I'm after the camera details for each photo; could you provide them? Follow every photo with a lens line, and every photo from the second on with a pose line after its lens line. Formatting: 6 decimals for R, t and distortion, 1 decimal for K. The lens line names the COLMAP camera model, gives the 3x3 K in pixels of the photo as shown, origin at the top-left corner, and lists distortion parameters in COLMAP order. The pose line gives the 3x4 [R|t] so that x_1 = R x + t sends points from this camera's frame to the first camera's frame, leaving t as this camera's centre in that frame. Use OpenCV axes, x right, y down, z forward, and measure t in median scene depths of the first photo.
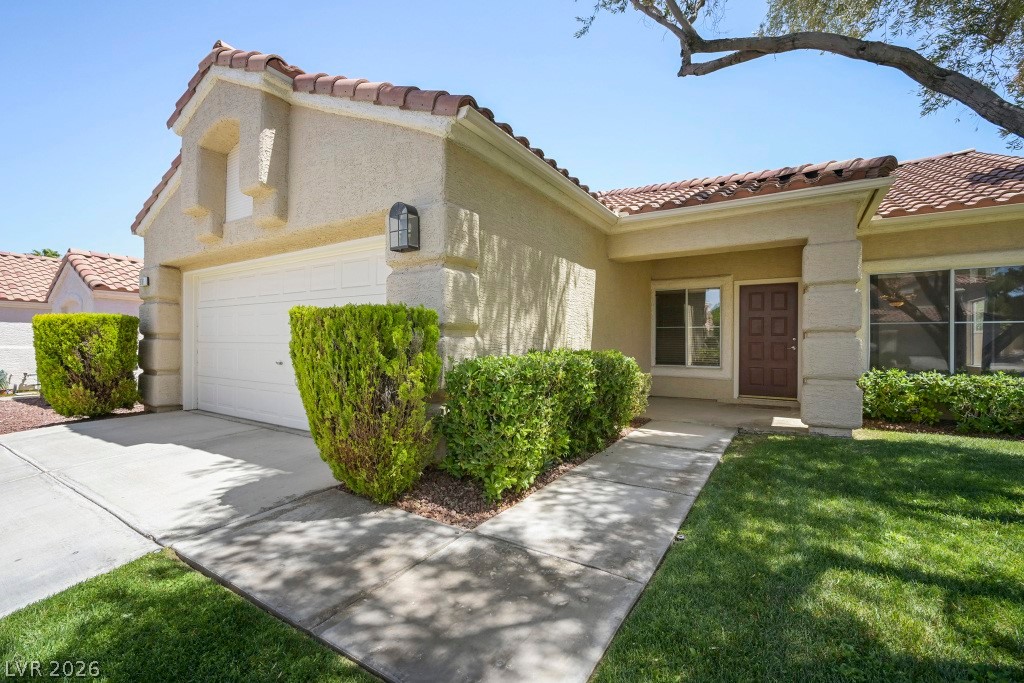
lens RADIAL K [[447.6, 0, 510.8], [0, 447.6, 343.7], [0, 0, 1]] dist [0.001352, 0.000141]
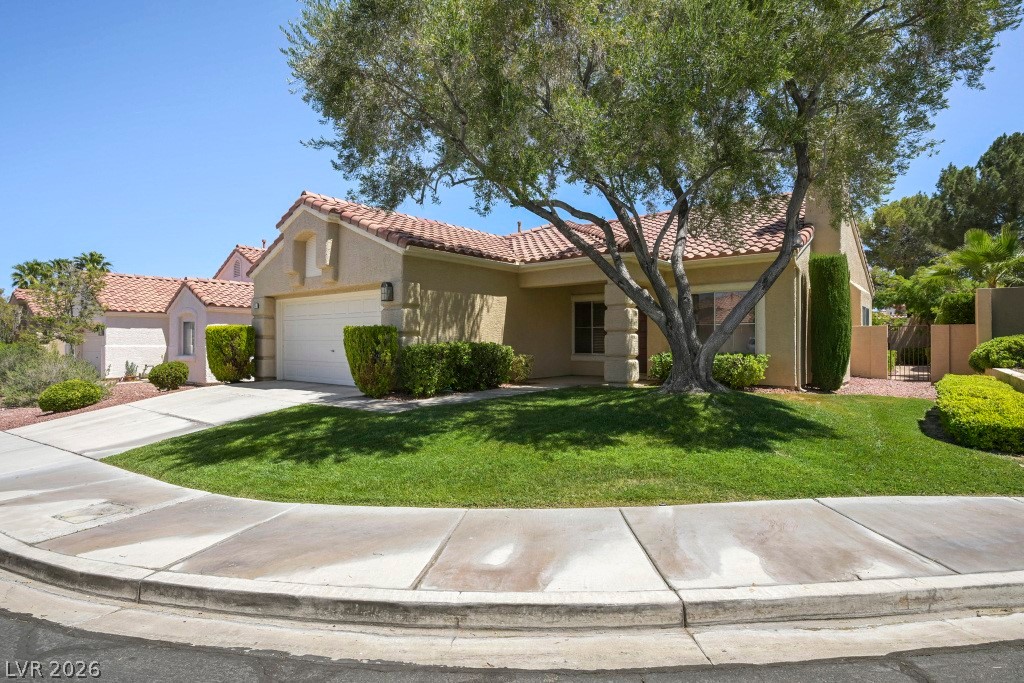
lens RADIAL K [[580.4, 0, 515.2], [0, 580.4, 334.5], [0, 0, 1]] dist [-0.001577, -0.000514]
pose [[0.992367, -0.011434, -0.122785, 0.568427], [0.010191, 0.999890, -0.010747, 0.008389], [0.122894, 0.009414, 0.992375, -1.384080]]
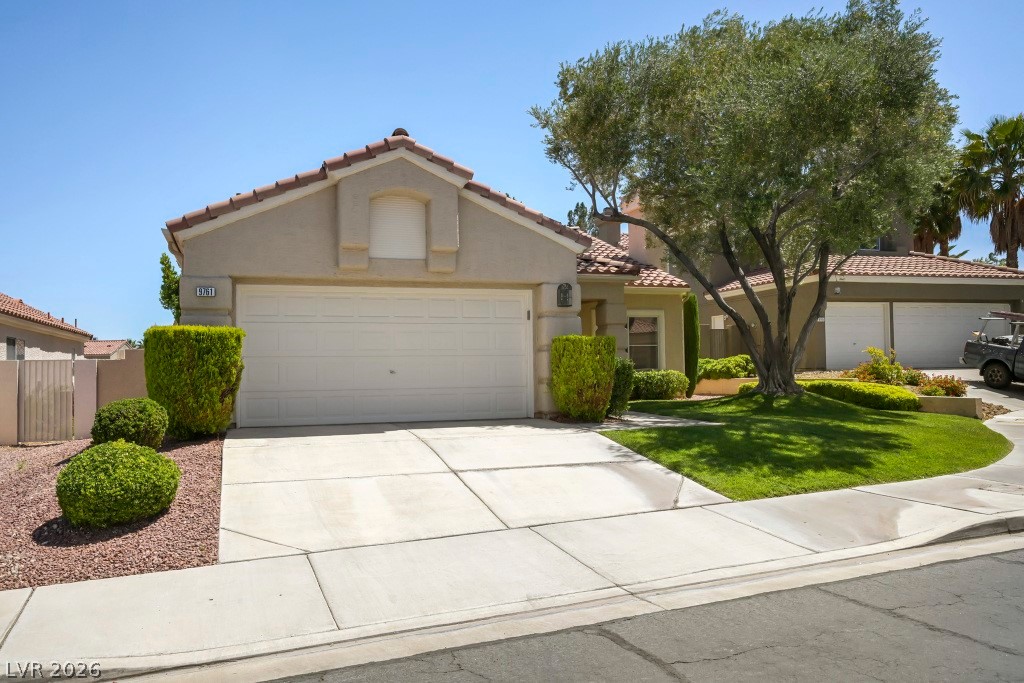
lens RADIAL K [[783.7, 0, 509.6], [0, 783.7, 343.7], [0, 0, 1]] dist [-0.010388, 0.005916]
pose [[0.582871, 0.011544, 0.812482, -2.212604], [0.021028, 0.999350, -0.029284, 0.037370], [-0.812292, 0.034154, 0.582250, -0.567426]]
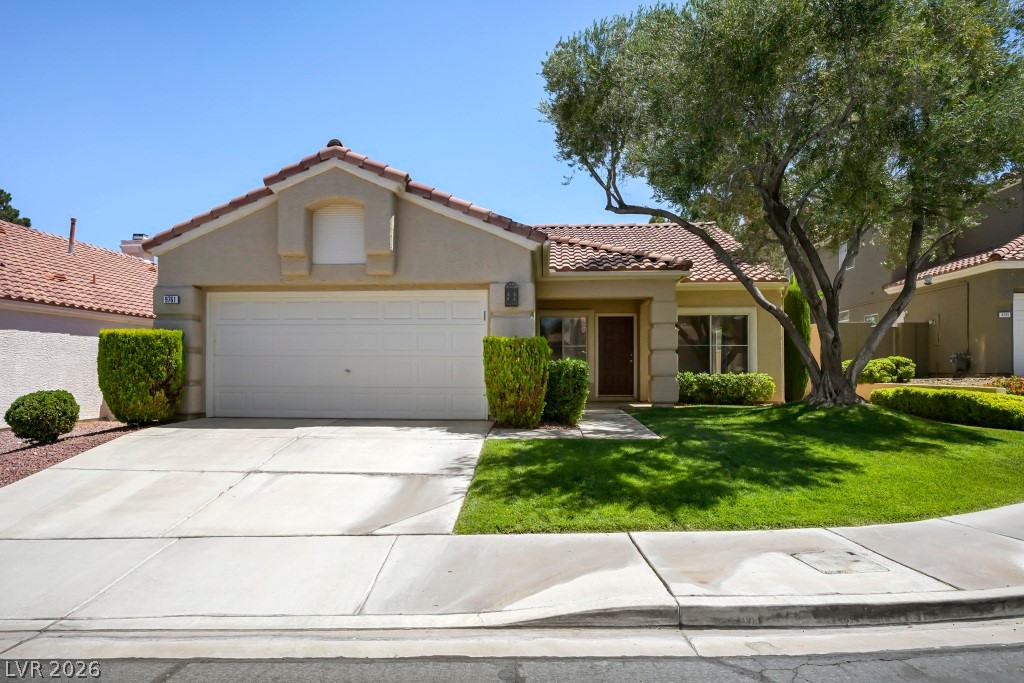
lens RADIAL K [[704.1, 0, 512.9], [0, 704.1, 346.8], [0, 0, 1]] dist [-0.002328, -0.001701]
pose [[0.860946, 0.008458, 0.508626, -1.212358], [0.005745, 0.999636, -0.026348, 0.030851], [-0.508664, 0.025606, 0.860584, -1.093776]]
